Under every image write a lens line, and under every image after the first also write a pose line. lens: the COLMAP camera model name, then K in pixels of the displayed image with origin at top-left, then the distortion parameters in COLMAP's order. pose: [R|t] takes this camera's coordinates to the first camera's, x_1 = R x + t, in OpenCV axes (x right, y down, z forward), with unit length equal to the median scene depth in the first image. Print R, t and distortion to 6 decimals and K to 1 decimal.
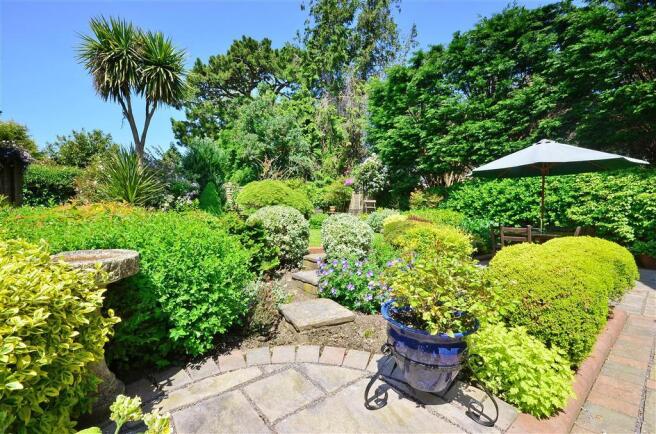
lens RADIAL K [[308.5, 0, 328.0], [0, 308.5, 217.0], [0, 0, 1]] dist [-0.000107, -0.000009]
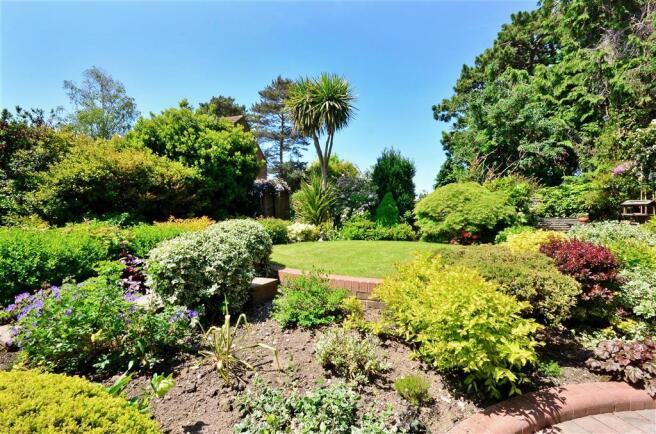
lens RADIAL K [[289.0, 0, 328.0], [0, 289.0, 217.0], [0, 0, 1]] dist [-0.004909, -0.001463]
pose [[0.518101, -0.009014, -0.855272, 0.194406], [-0.009078, 0.999830, -0.016037, -0.010419], [0.855271, 0.016073, 0.517931, 0.224102]]
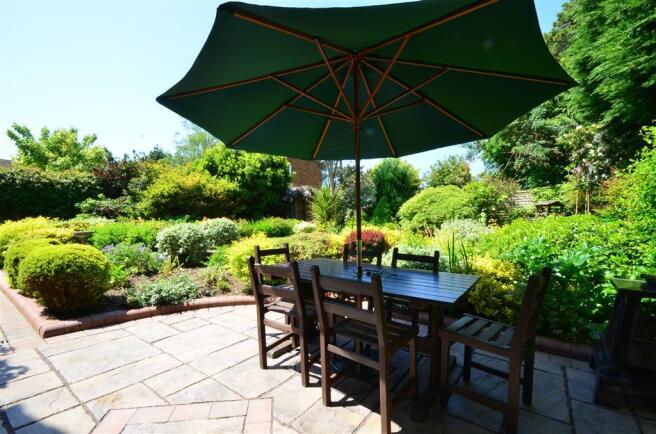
lens RADIAL K [[295.9, 0, 328.0], [0, 295.9, 217.0], [0, 0, 1]] dist [0.001524, 0.000276]
pose [[0.242240, -0.013454, -0.970123, 0.405694], [-0.009579, 0.999822, -0.016258, -0.008463], [0.970169, 0.013231, 0.242068, 0.333565]]
